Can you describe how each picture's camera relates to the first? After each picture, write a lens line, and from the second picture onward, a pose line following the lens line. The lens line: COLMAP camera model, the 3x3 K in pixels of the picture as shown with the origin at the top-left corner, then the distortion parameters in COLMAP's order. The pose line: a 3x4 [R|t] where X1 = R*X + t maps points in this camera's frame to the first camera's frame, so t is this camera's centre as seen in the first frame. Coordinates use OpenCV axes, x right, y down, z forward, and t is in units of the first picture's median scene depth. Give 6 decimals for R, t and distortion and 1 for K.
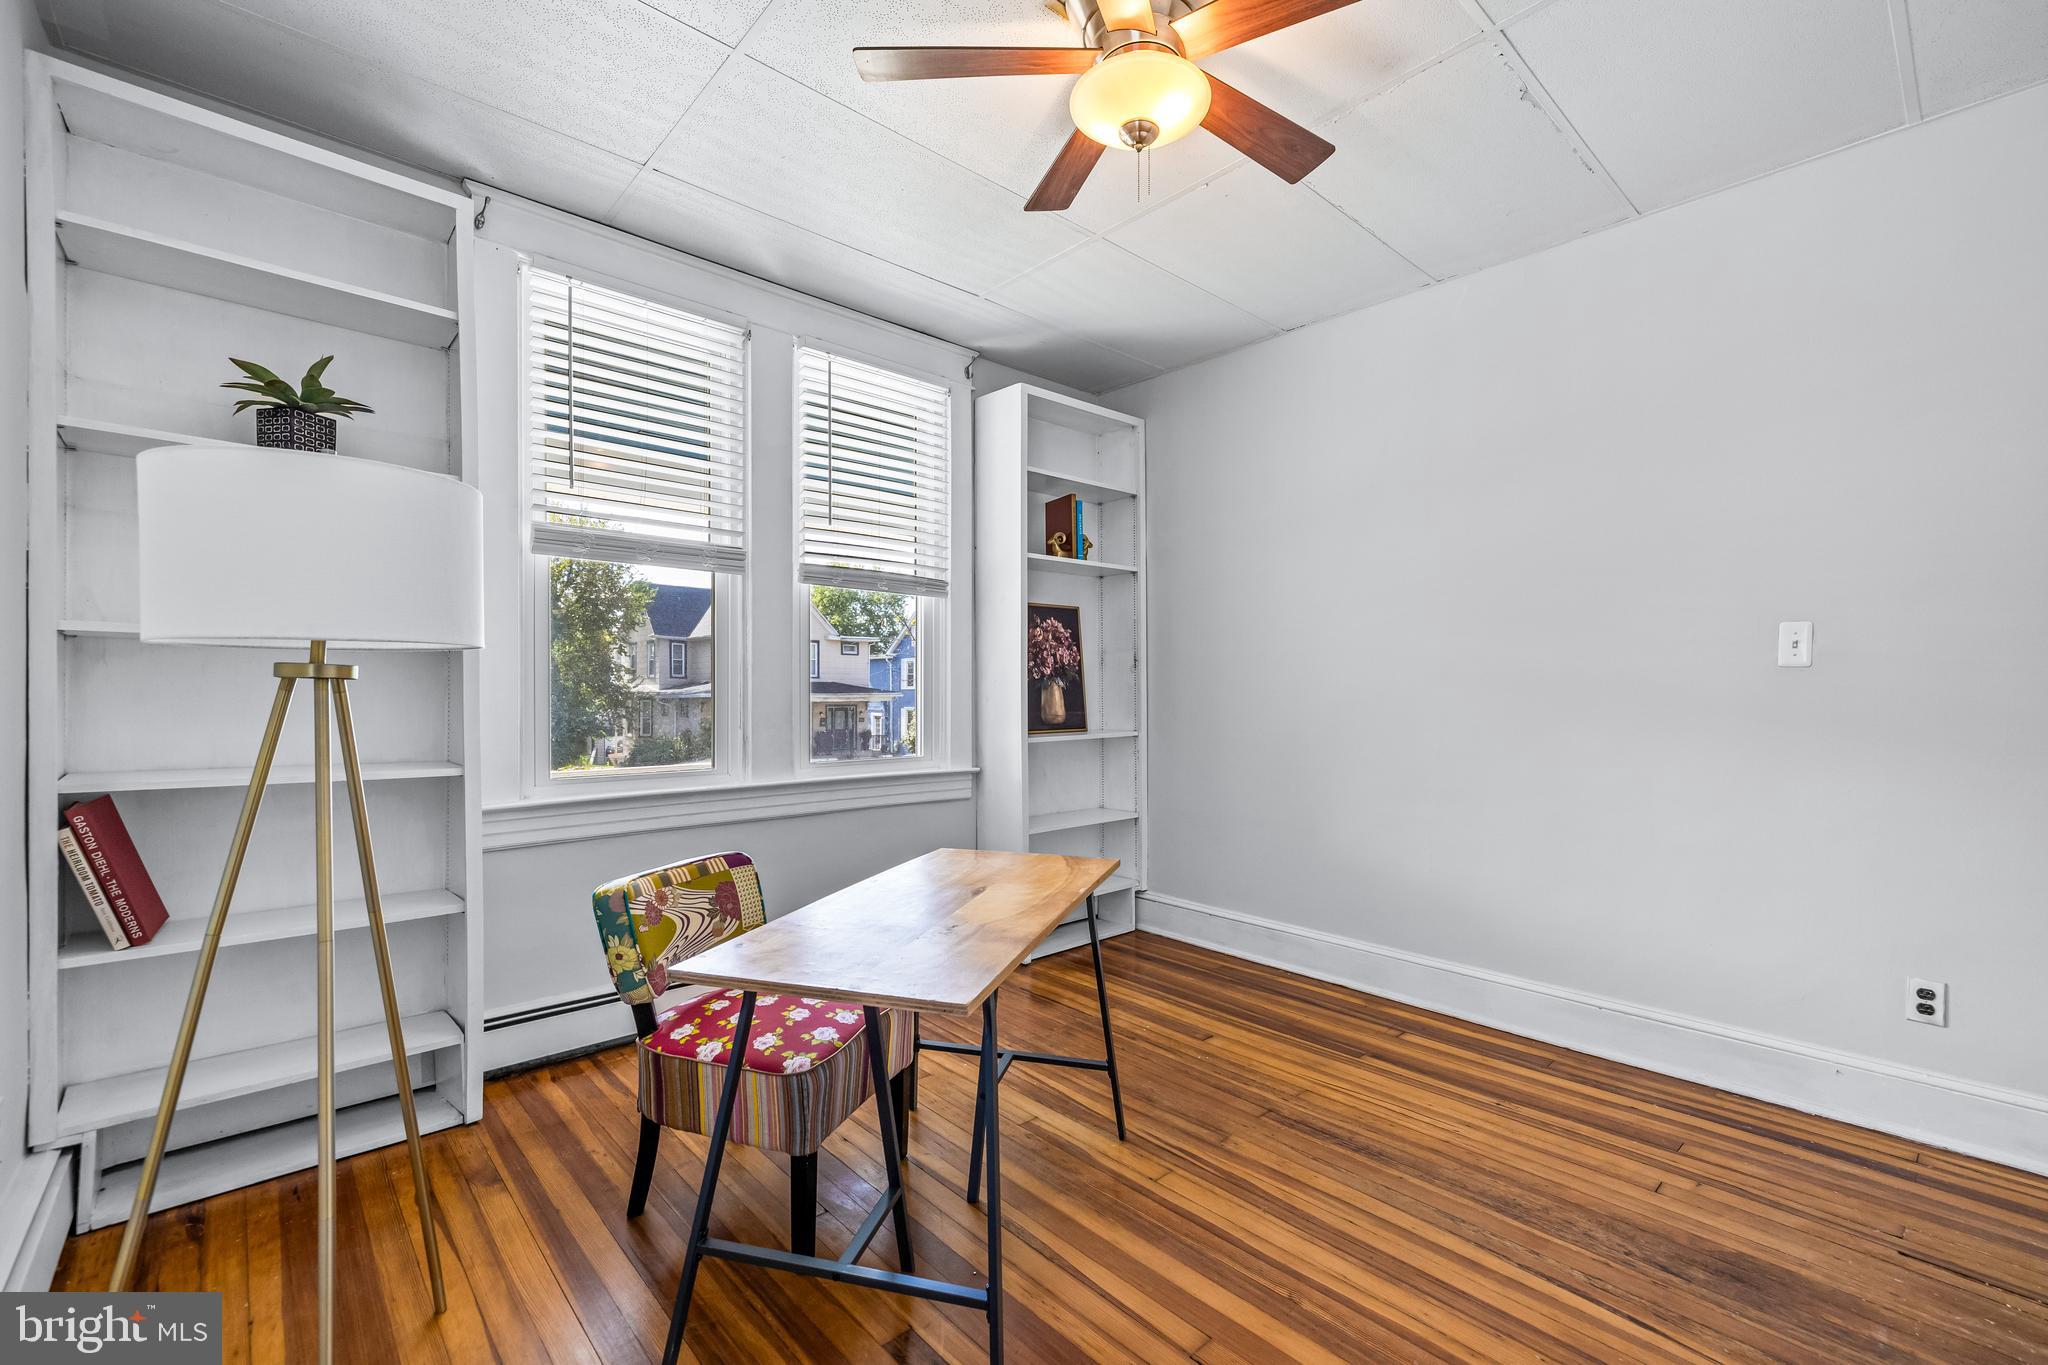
lens RADIAL K [[866.2, 0, 1026.1], [0, 866.2, 696.0], [0, 0, 1]] dist [0.001967, 0.000192]
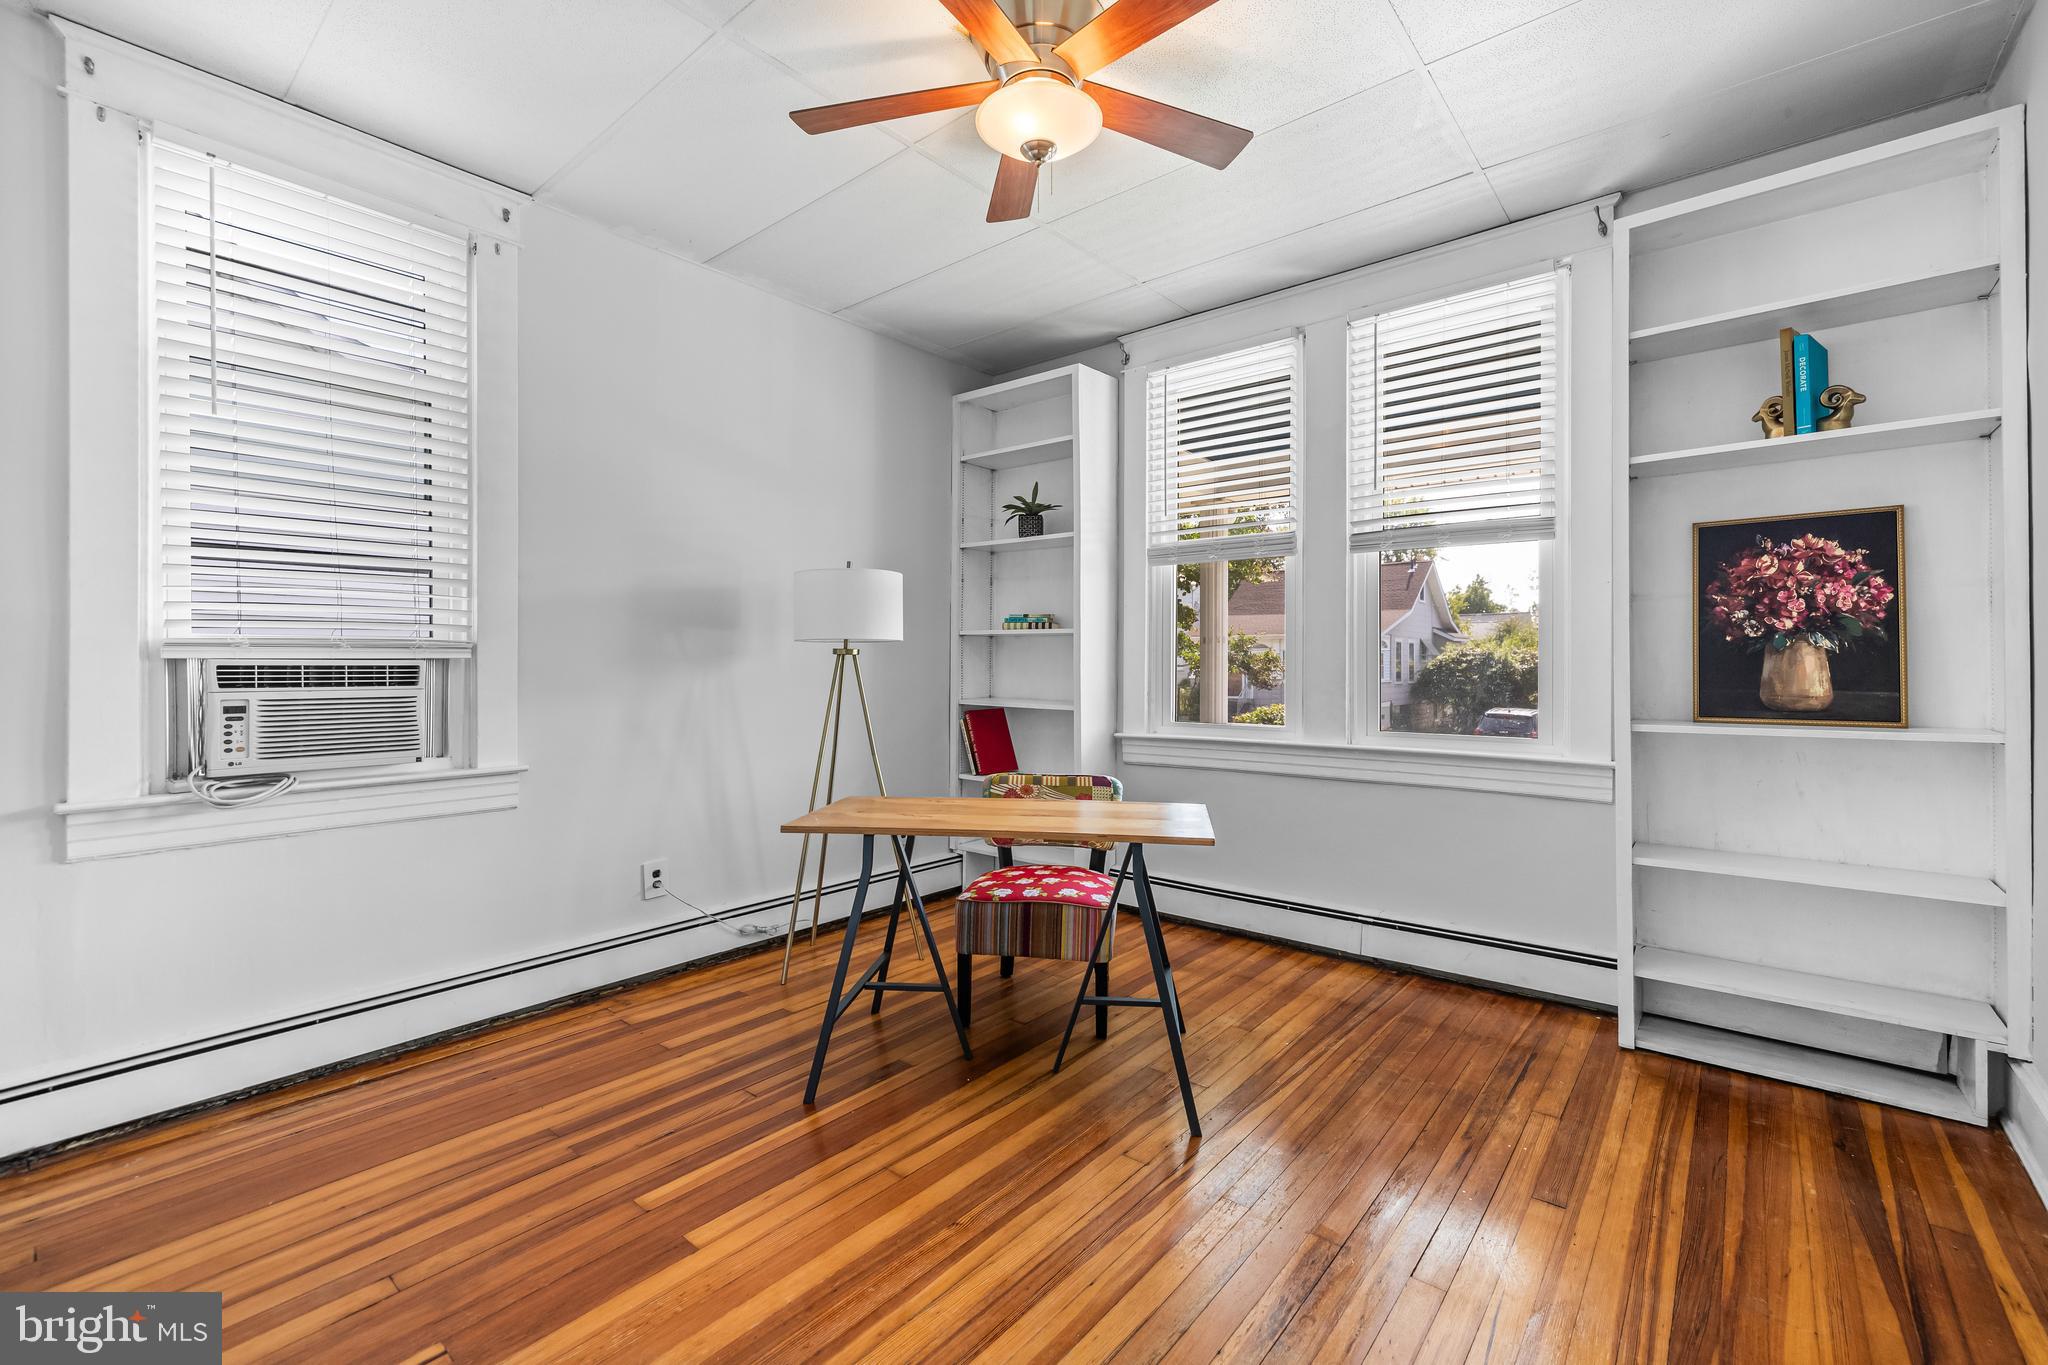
lens RADIAL K [[866.2, 0, 1025.8], [0, 866.2, 663.6], [0, 0, 1]] dist [0.001967, 0.000192]
pose [[0.139249, 0.000938, -0.990257, 0.641148], [-0.003145, 0.999995, 0.000505, 0.000959], [0.990252, 0.003044, 0.139251, 0.435570]]
